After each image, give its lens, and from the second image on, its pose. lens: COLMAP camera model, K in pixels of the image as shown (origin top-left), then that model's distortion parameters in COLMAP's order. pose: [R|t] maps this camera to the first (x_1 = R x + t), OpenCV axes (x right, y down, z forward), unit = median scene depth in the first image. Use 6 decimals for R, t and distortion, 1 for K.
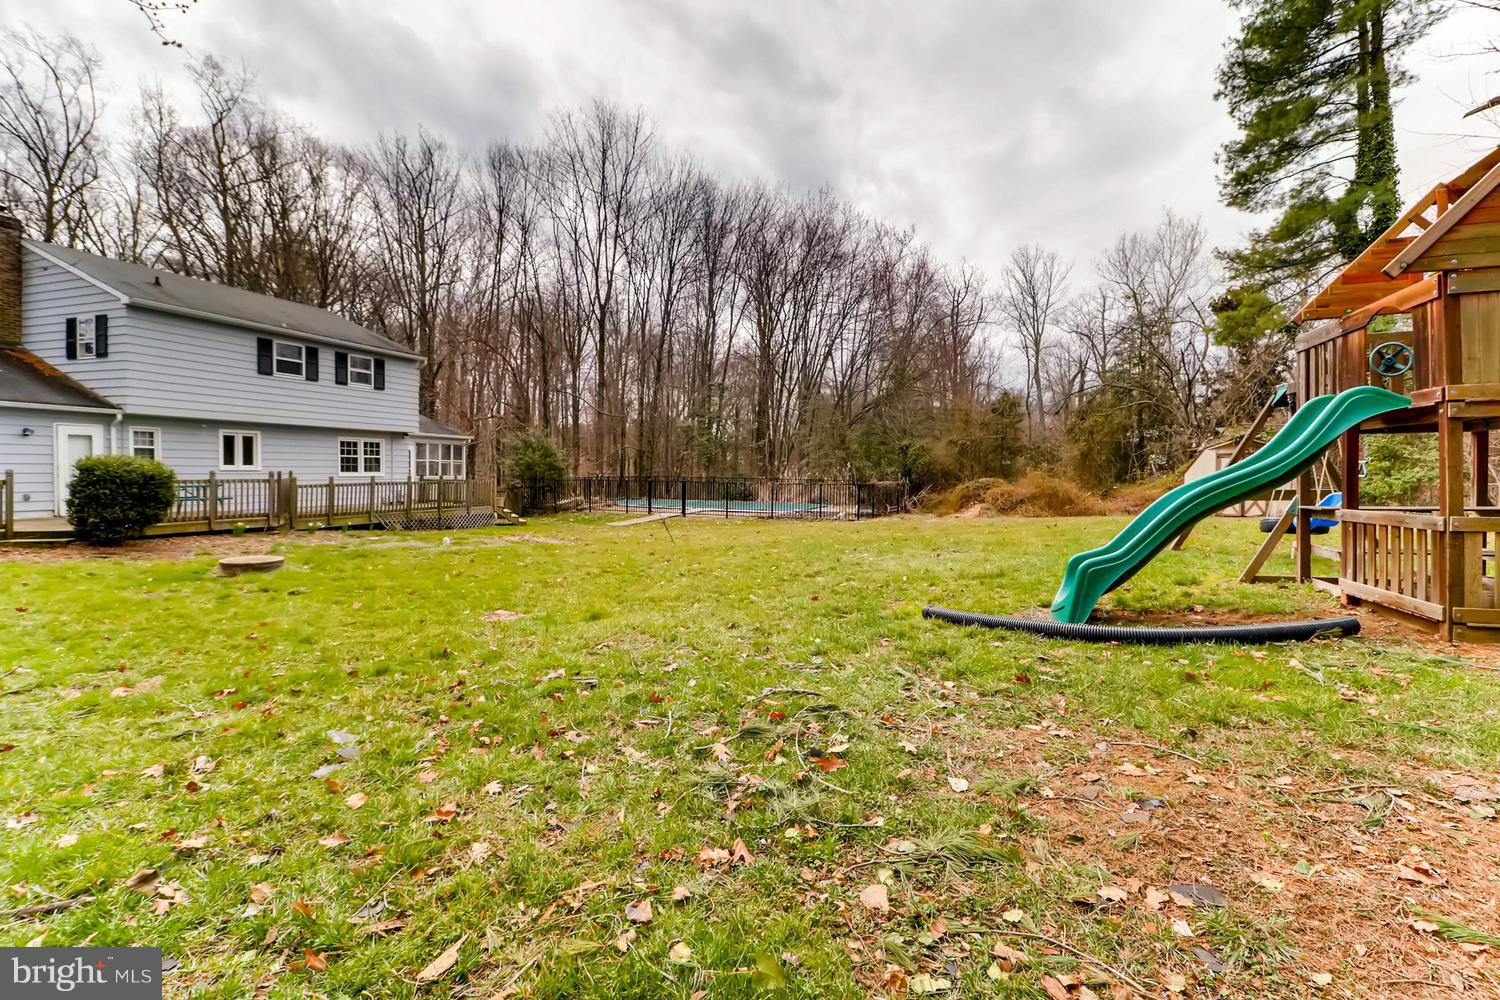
lens RADIAL K [[688.1, 0, 751.1], [0, 688.1, 487.7], [0, 0, 1]] dist [0.012976, -0.008275]
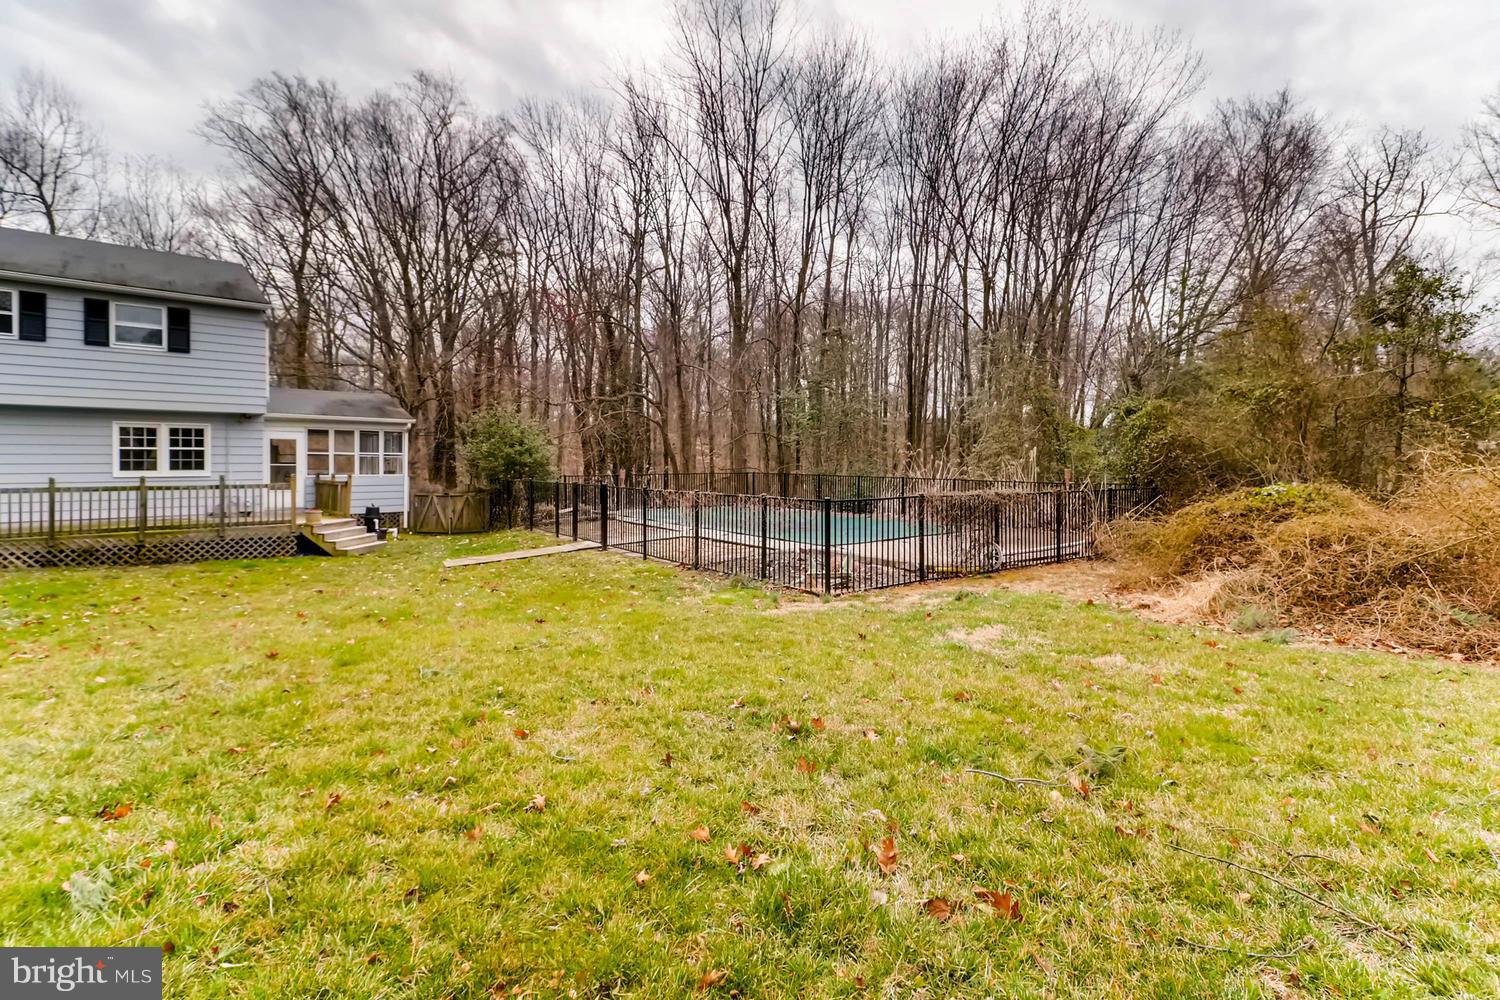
lens RADIAL K [[688.1, 0, 740.5], [0, 688.1, 470.5], [0, 0, 1]] dist [0.012976, -0.008275]
pose [[0.887967, -0.002188, -0.459903, 0.293646], [-0.004539, 0.999898, -0.013521, -0.016292], [0.459885, 0.014094, 0.887866, 0.658098]]
